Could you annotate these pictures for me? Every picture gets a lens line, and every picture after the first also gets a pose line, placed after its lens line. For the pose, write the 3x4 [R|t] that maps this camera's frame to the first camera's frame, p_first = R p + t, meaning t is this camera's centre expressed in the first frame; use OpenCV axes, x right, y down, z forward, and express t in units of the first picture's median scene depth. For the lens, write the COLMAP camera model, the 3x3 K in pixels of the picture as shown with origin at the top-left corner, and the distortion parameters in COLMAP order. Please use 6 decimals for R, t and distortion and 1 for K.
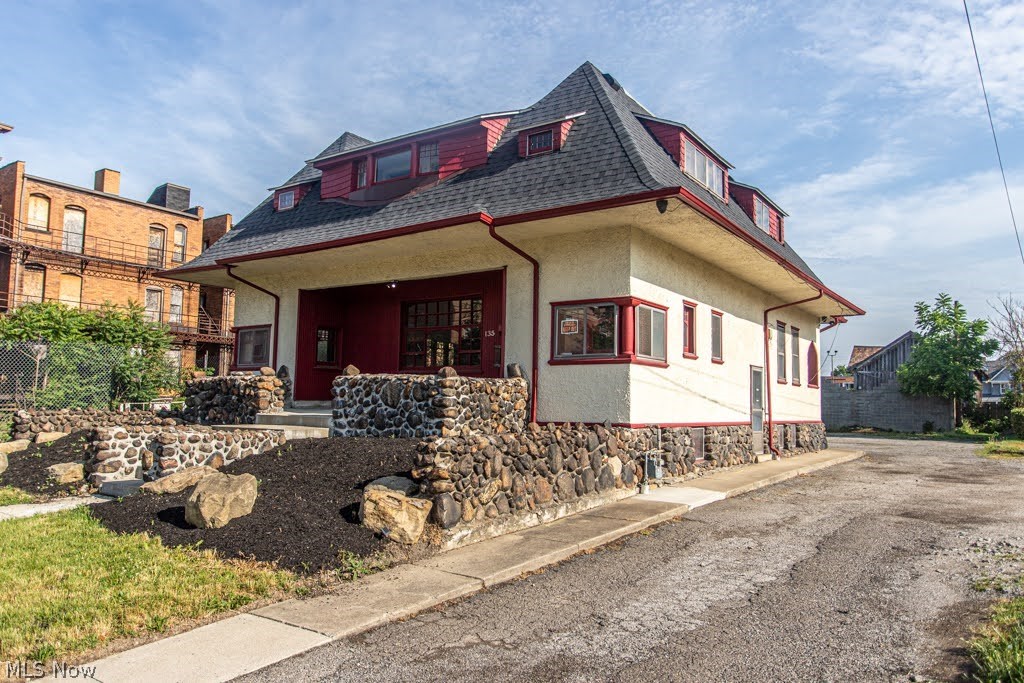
lens RADIAL K [[753.0, 0, 512.0], [0, 753.0, 341.5], [0, 0, 1]] dist [-0.008588, -0.002500]
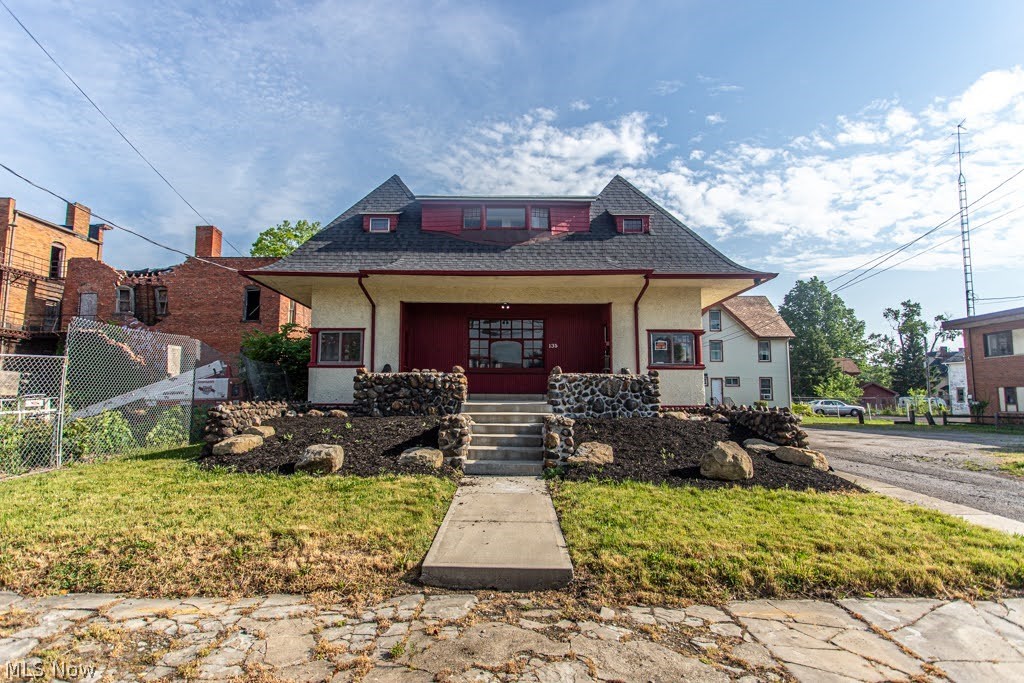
lens RADIAL K [[526.7, 0, 518.7], [0, 526.7, 347.3], [0, 0, 1]] dist [0.033090, 0.000268]
pose [[0.815127, 0.041286, 0.577810, -0.705595], [-0.039512, 0.999097, -0.015647, 0.012310], [-0.577934, -0.010076, 0.816022, 0.222598]]
